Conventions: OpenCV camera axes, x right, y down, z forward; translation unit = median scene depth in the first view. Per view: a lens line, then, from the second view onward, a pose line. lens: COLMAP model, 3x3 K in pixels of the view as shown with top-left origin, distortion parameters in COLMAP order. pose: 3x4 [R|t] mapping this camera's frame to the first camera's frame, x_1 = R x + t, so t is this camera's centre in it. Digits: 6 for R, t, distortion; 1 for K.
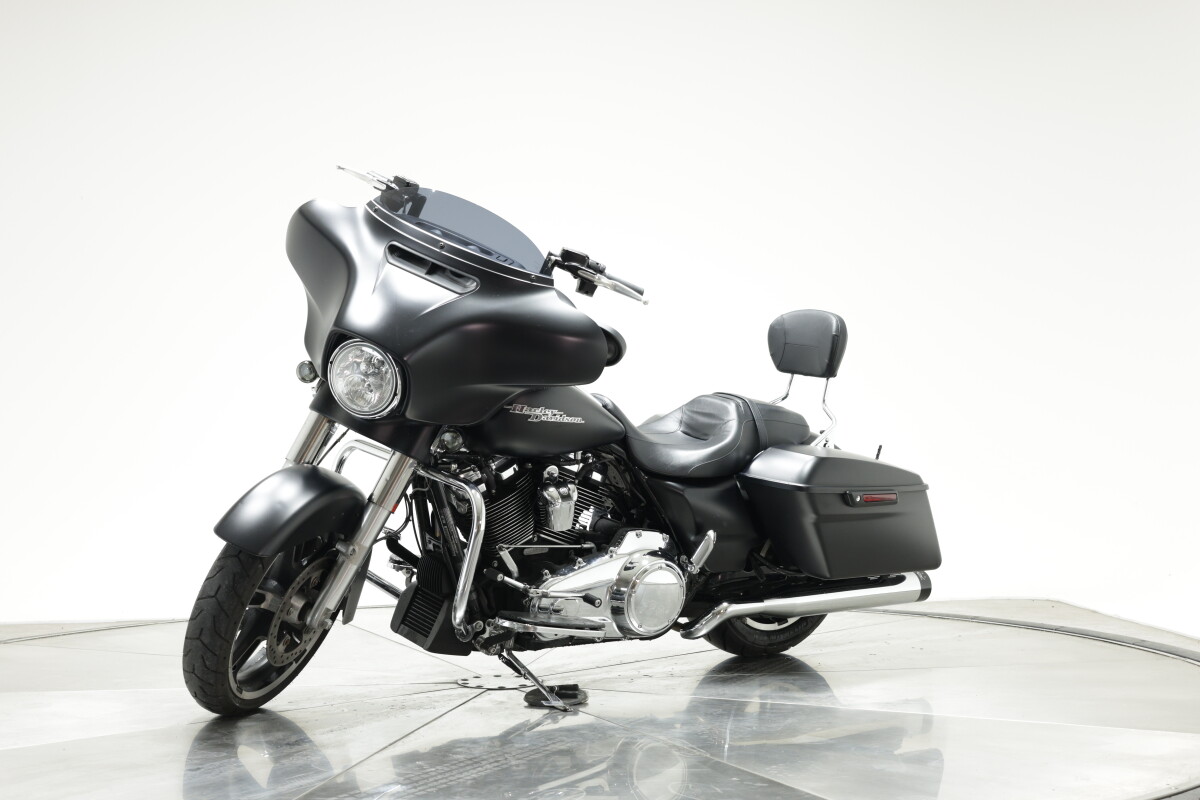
lens RADIAL K [[1709.0, 0, 600.0], [0, 1709.0, 400.0], [0, 0, 1]] dist [-0.058702, 0.009201]
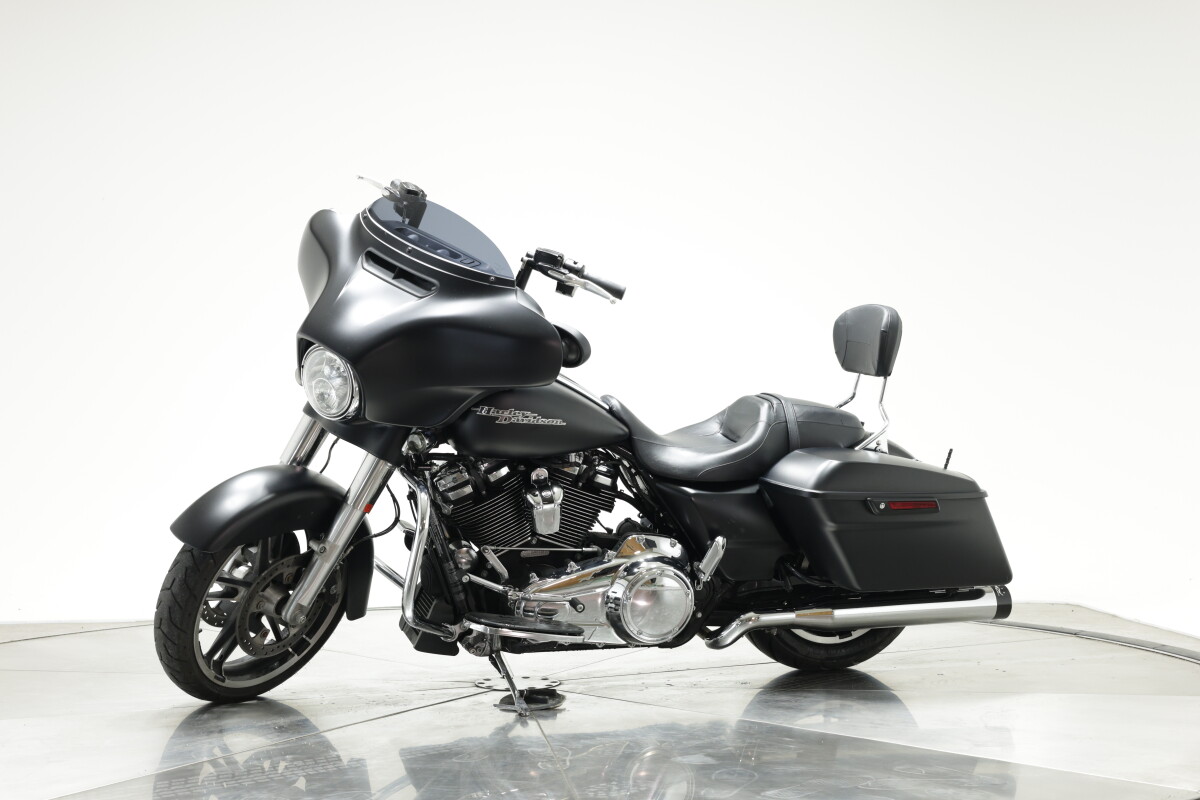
lens RADIAL K [[1709.0, 0, 600.0], [0, 1709.0, 400.0], [0, 0, 1]] dist [-0.058702, 0.009201]
pose [[0.947781, -0.003438, -0.318904, 0.320346], [0.004159, 0.999990, 0.001580, -0.002469], [0.318895, -0.002824, 0.947786, 0.070836]]
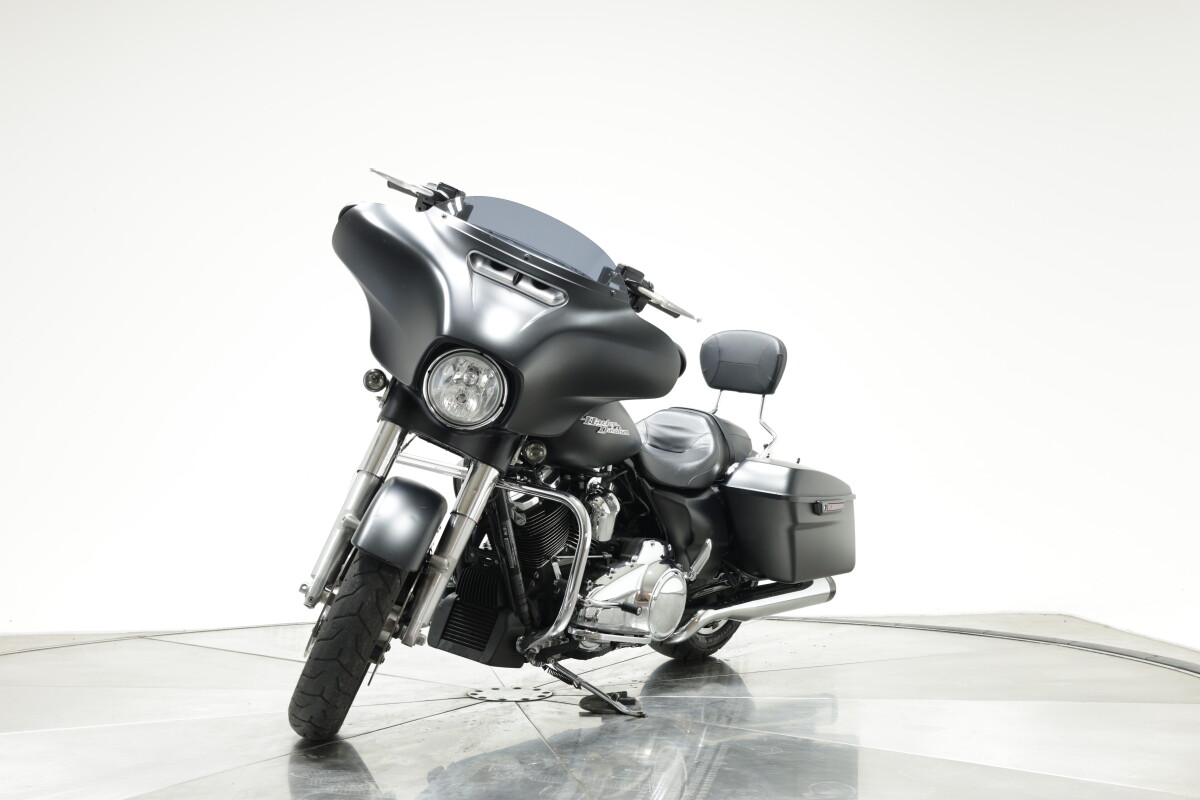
lens RADIAL K [[1709.0, 0, 600.0], [0, 1709.0, 400.0], [0, 0, 1]] dist [-0.058702, 0.009201]
pose [[0.932678, 0.015966, 0.360357, -0.390115], [-0.013264, 0.999862, -0.009970, 0.002589], [-0.360467, 0.004519, 0.932761, 0.051109]]
